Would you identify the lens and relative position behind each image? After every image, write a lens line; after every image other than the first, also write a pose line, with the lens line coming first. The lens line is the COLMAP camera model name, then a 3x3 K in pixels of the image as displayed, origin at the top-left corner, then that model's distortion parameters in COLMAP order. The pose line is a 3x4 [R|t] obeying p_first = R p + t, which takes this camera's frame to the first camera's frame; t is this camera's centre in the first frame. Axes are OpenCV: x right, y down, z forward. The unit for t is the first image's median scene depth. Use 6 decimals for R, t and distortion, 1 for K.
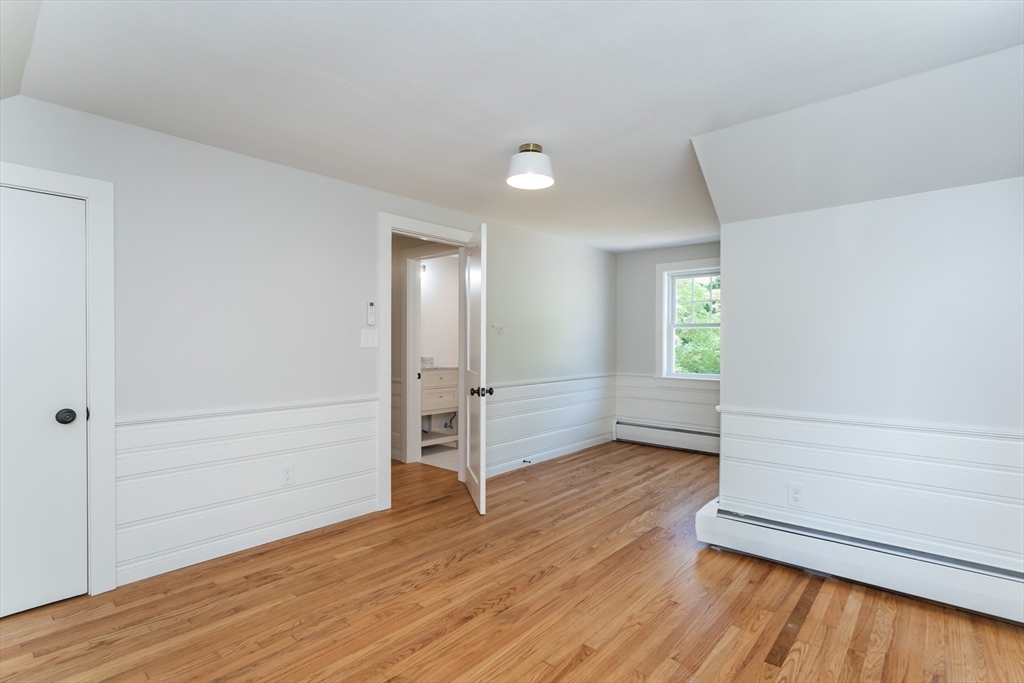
lens RADIAL K [[470.5, 0, 511.8], [0, 470.5, 340.6], [0, 0, 1]] dist [-0.004325, 0.001409]
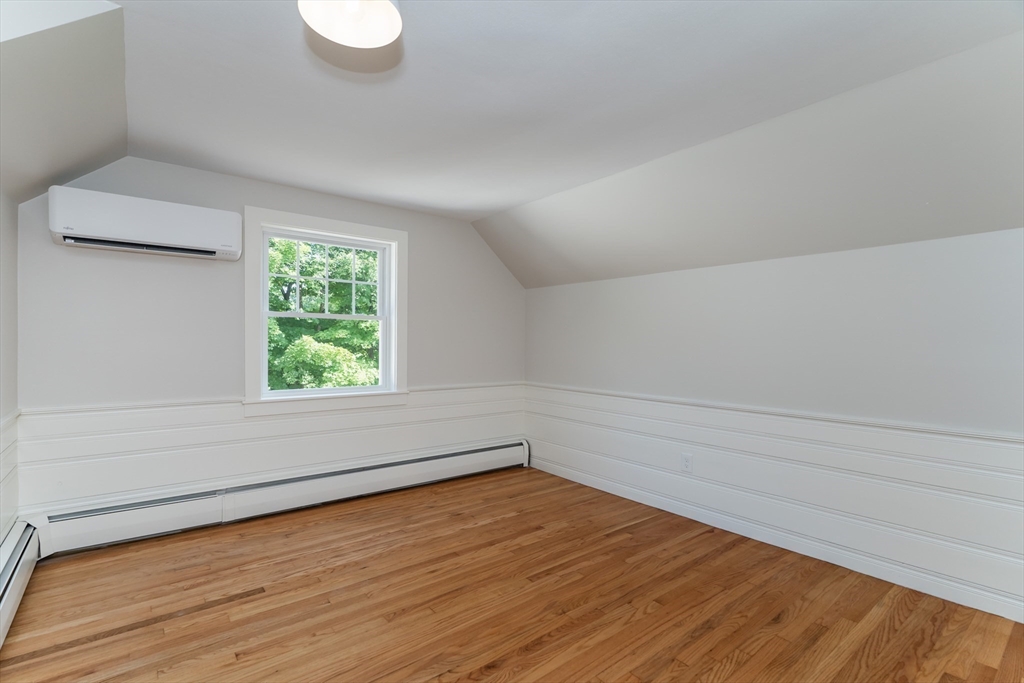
lens RADIAL K [[470.5, 0, 519.3], [0, 470.5, 344.5], [0, 0, 1]] dist [-0.004325, 0.001409]
pose [[-0.988403, -0.011826, 0.151390, -0.287755], [-0.010975, 0.999919, 0.006459, 0.012923], [-0.151454, 0.004722, -0.988453, 1.992677]]
